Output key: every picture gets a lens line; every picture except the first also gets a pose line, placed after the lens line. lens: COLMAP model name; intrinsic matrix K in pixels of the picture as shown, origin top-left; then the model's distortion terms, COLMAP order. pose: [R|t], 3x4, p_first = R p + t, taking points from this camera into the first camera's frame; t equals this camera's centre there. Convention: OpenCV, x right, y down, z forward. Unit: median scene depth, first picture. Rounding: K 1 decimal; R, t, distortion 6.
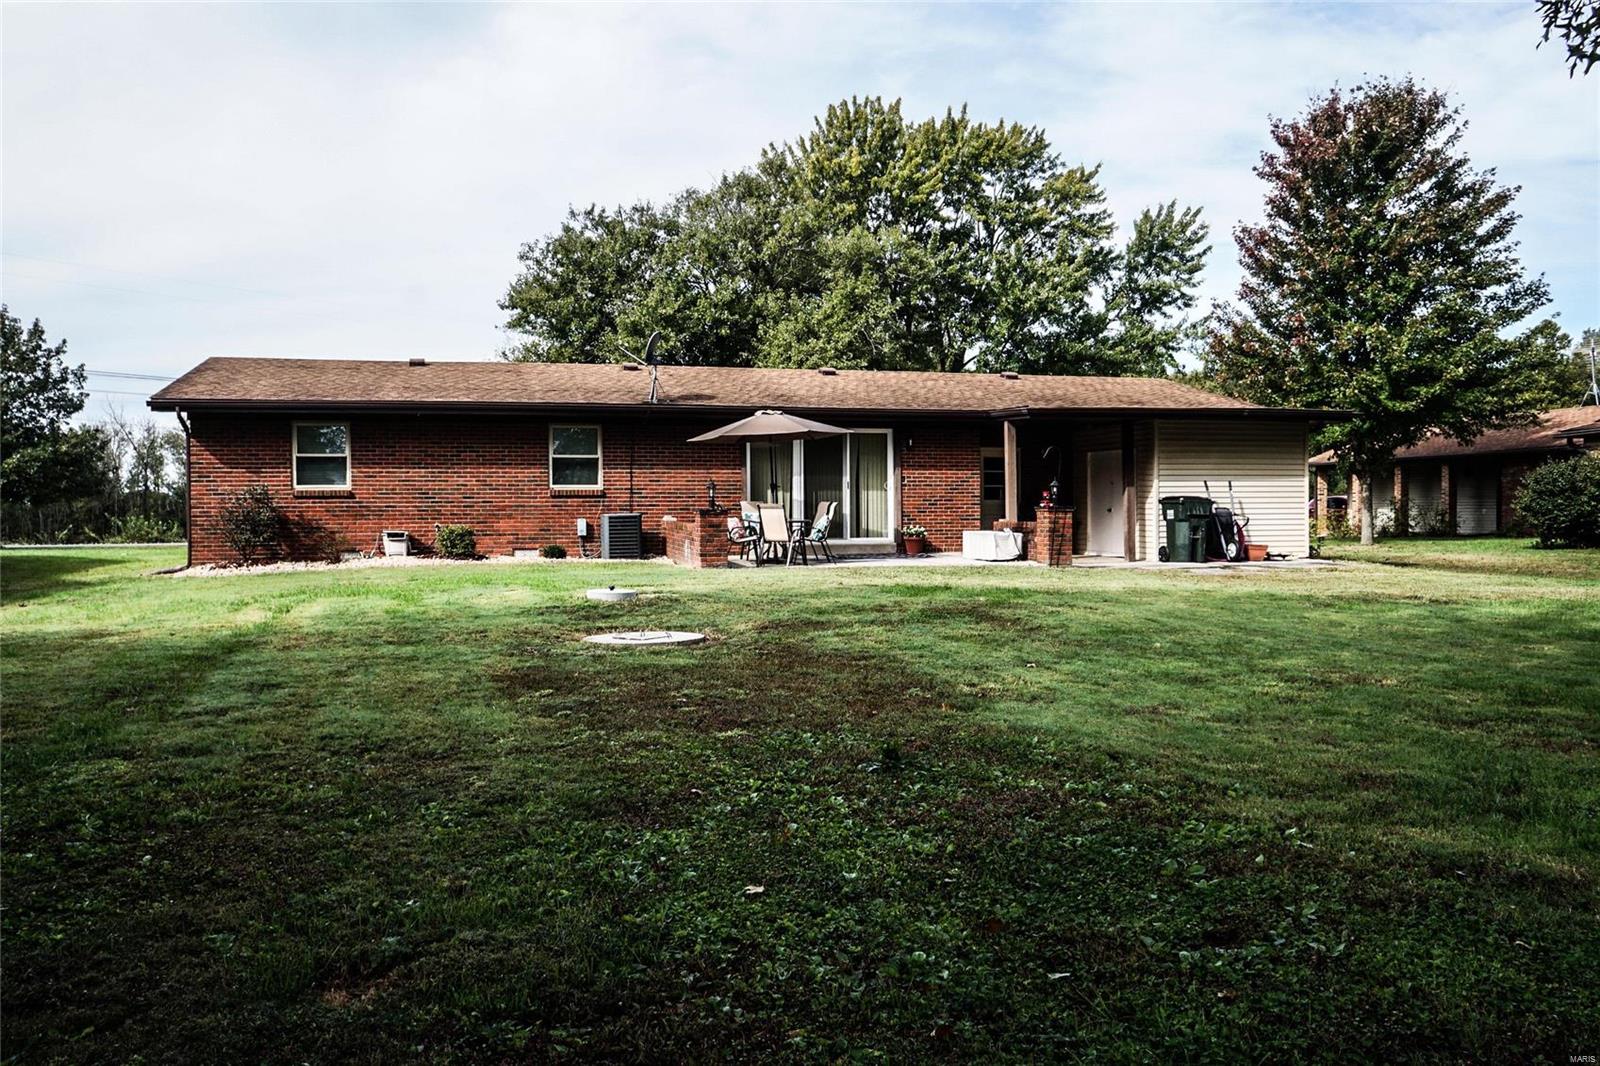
lens RADIAL K [[1443.1, 0, 803.3], [0, 1443.1, 556.7], [0, 0, 1]] dist [-0.045622, 0.004608]
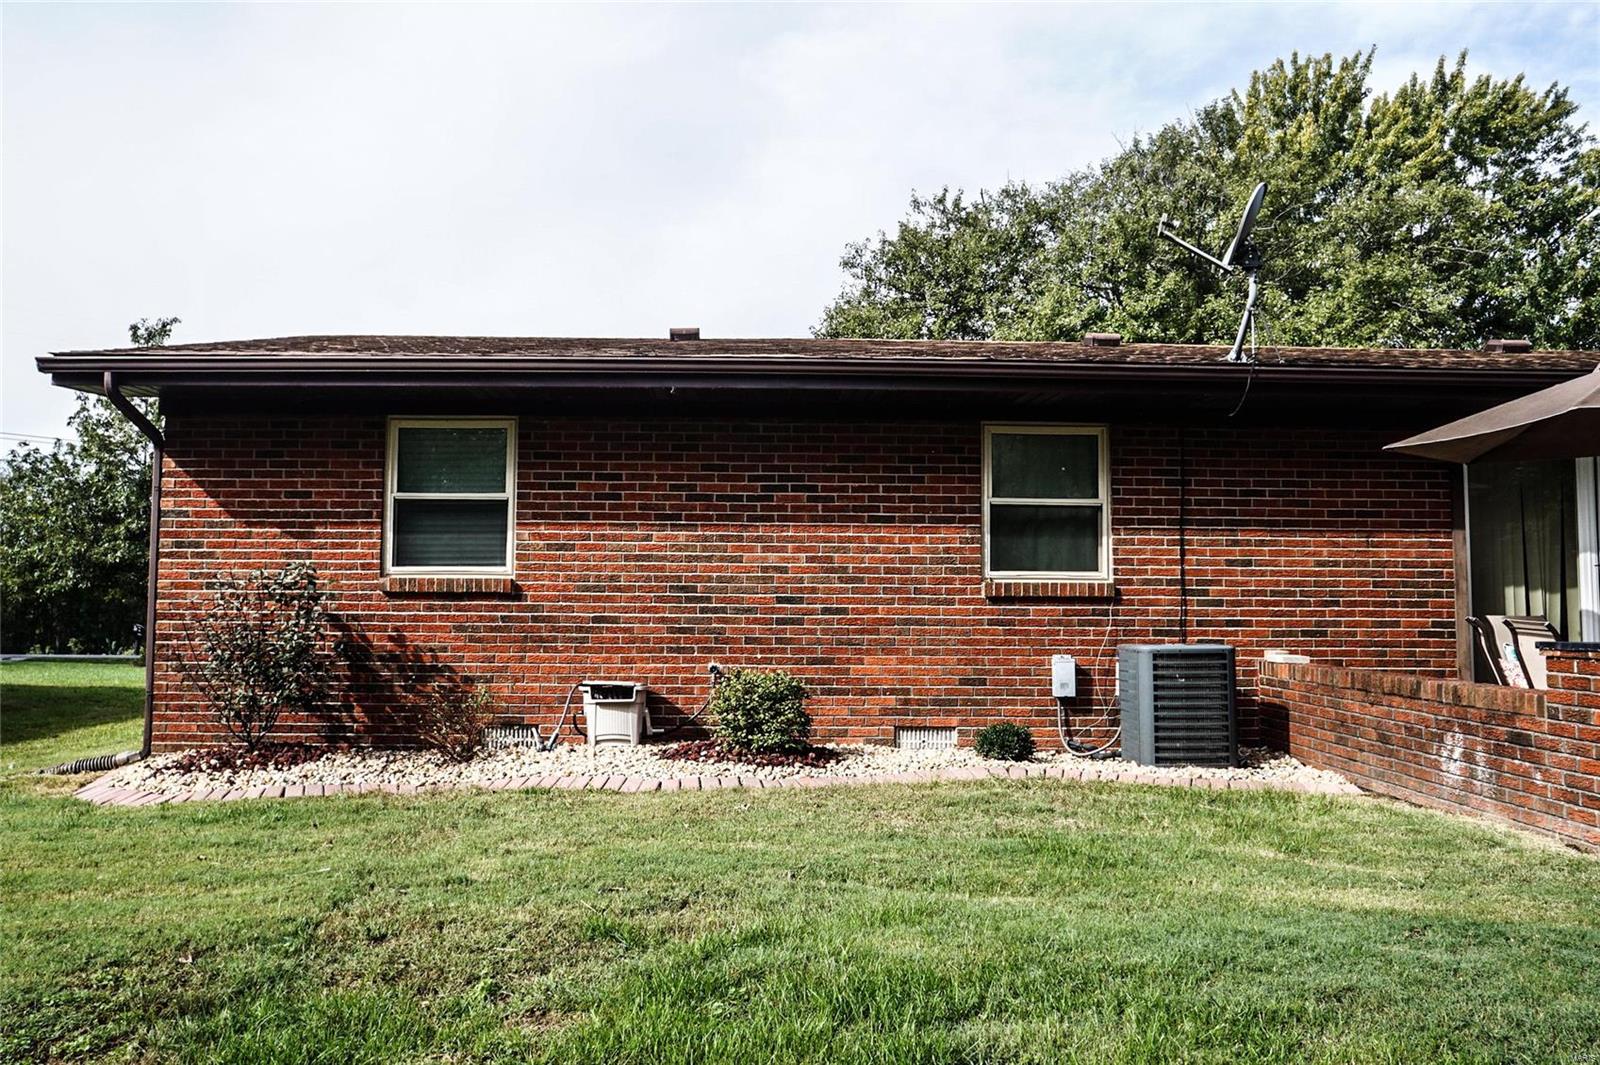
lens RADIAL K [[1081.1, 0, 777.3], [0, 1081.1, 533.9], [0, 0, 1]] dist [-0.004111, 0.001831]
pose [[0.979476, -0.005101, -0.201499, -0.122550], [-0.016881, 0.994092, -0.107222, -0.018763], [0.200855, 0.108423, 0.973602, 0.491265]]
